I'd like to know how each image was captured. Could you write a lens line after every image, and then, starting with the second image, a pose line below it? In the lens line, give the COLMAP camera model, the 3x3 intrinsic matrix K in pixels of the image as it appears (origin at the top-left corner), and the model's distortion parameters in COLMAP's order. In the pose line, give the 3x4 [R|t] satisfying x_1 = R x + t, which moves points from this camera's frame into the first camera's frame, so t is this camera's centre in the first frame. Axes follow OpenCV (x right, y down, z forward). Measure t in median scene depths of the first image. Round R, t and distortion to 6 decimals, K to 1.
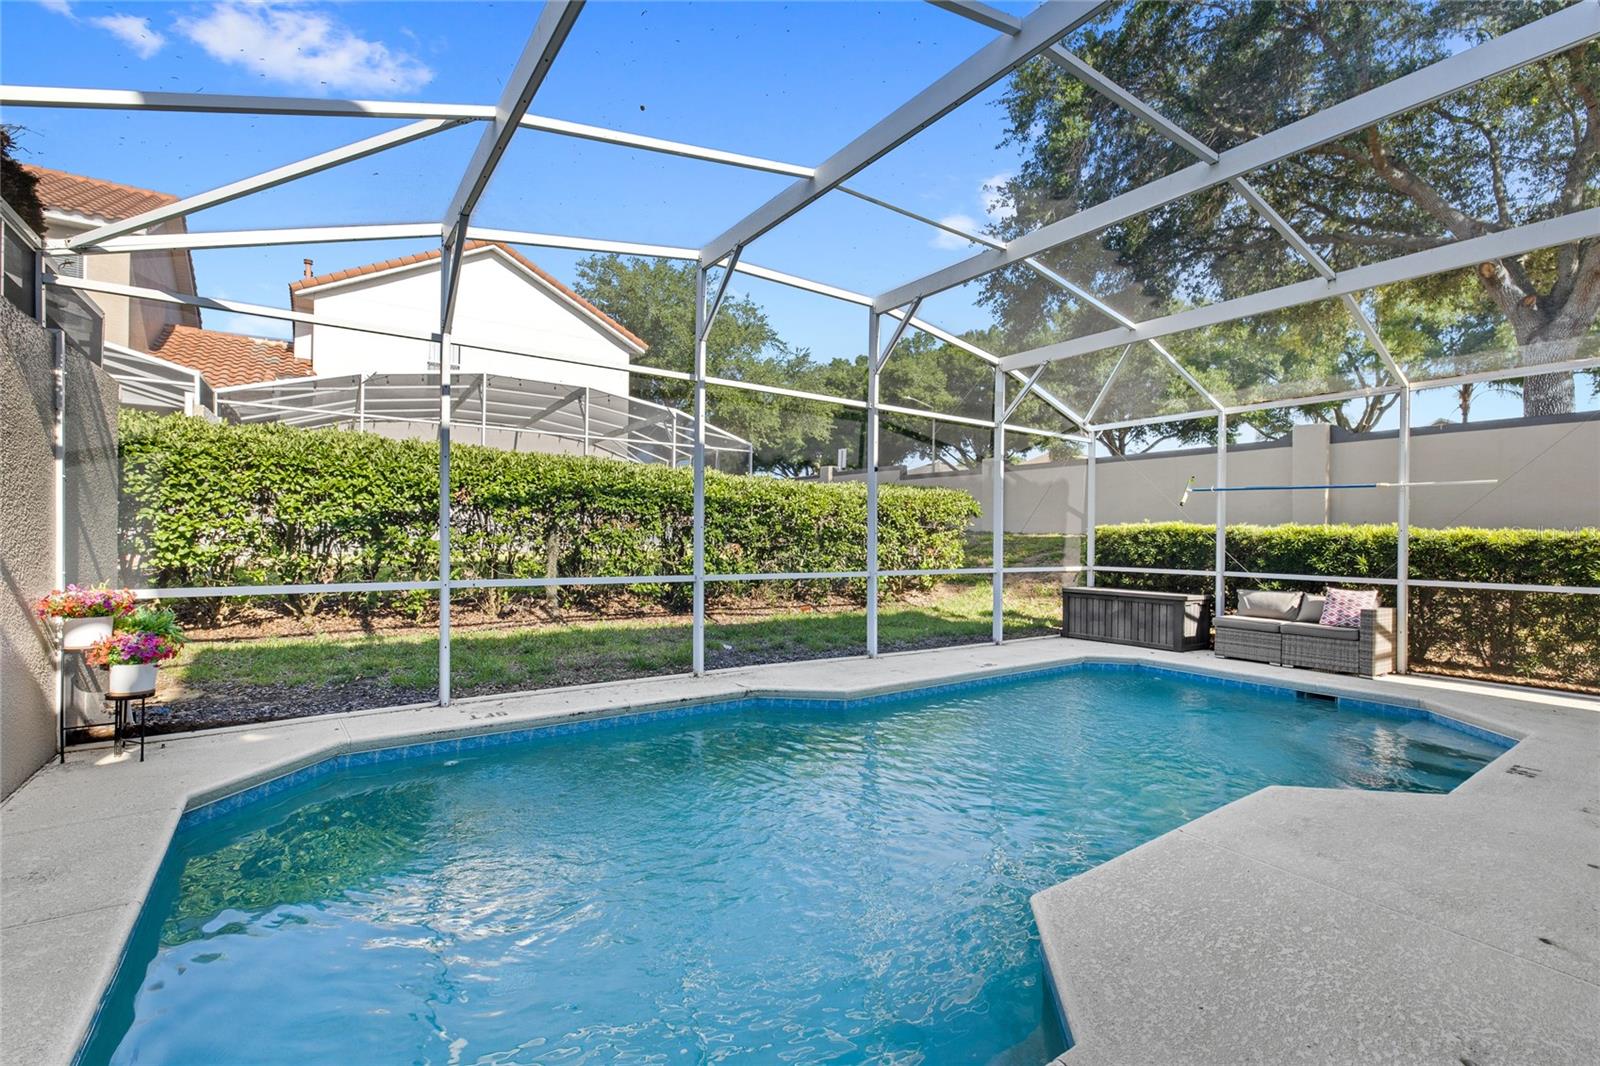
lens RADIAL K [[685.6, 0, 799.9], [0, 685.6, 540.2], [0, 0, 1]] dist [0.001308, 0.000185]
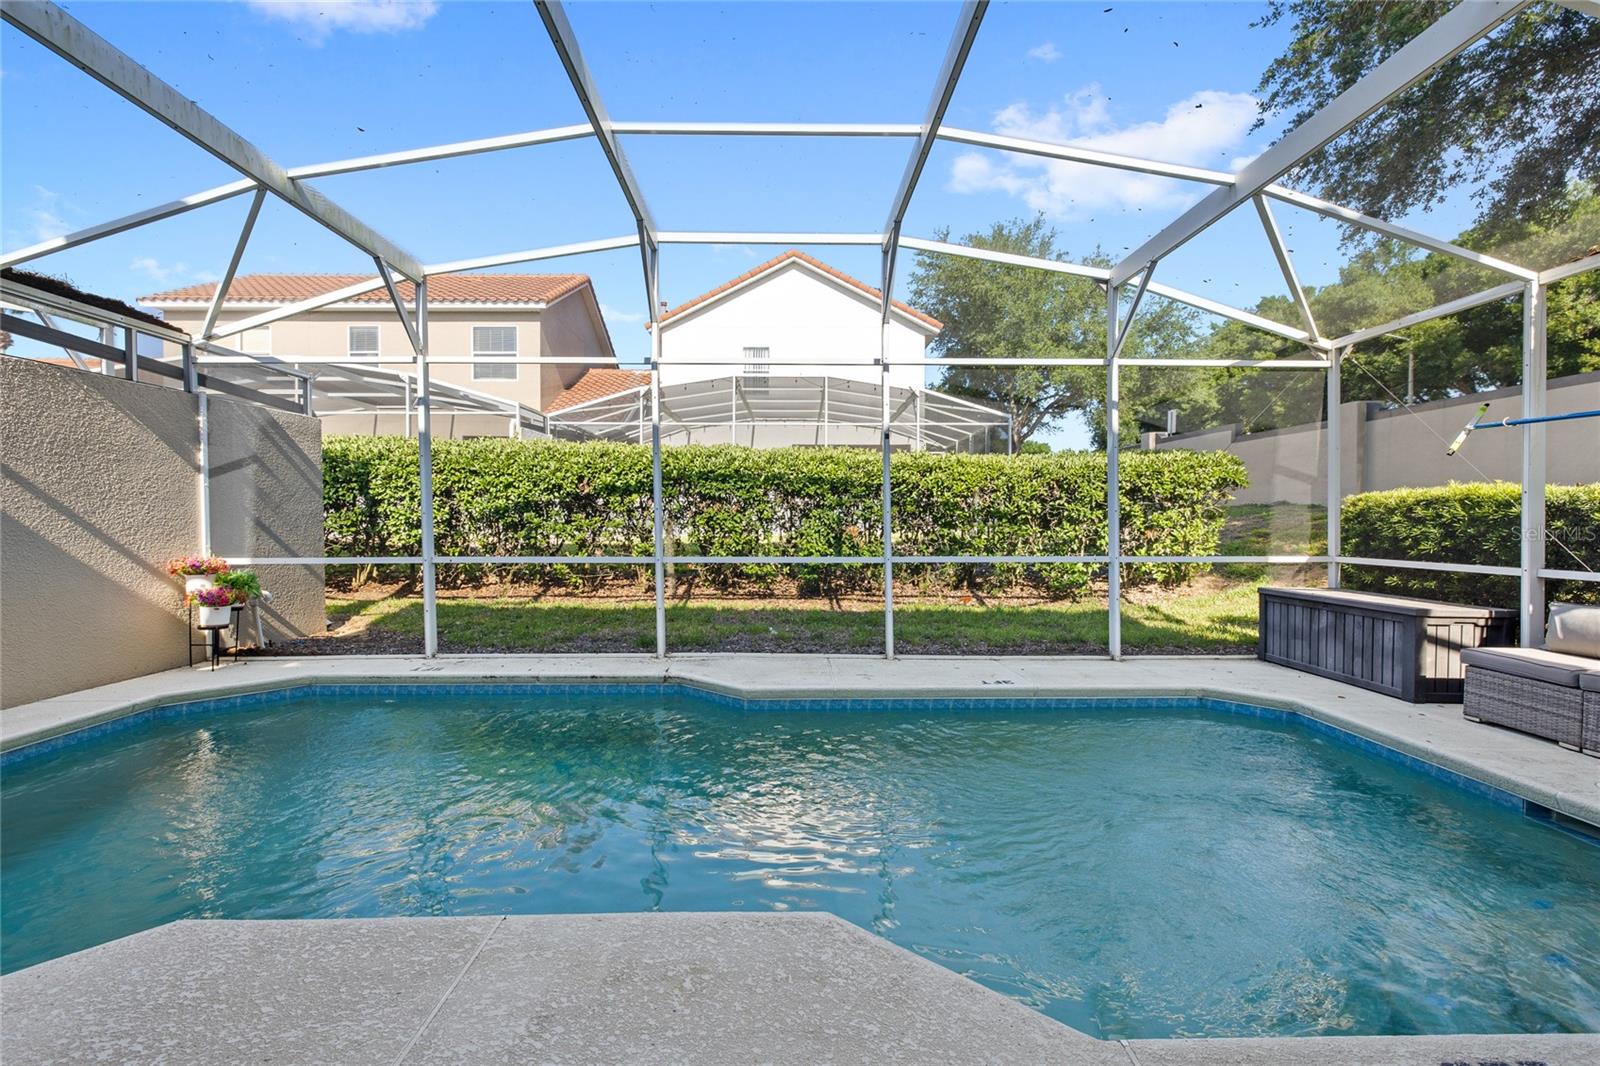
lens RADIAL K [[685.6, 0, 797.7], [0, 685.6, 532.3], [0, 0, 1]] dist [0.001308, 0.000185]
pose [[0.832647, -0.001937, -0.553801, 0.410497], [0.008193, 0.999928, 0.008821, 0.005858], [0.553744, -0.011882, 0.832602, 0.196921]]
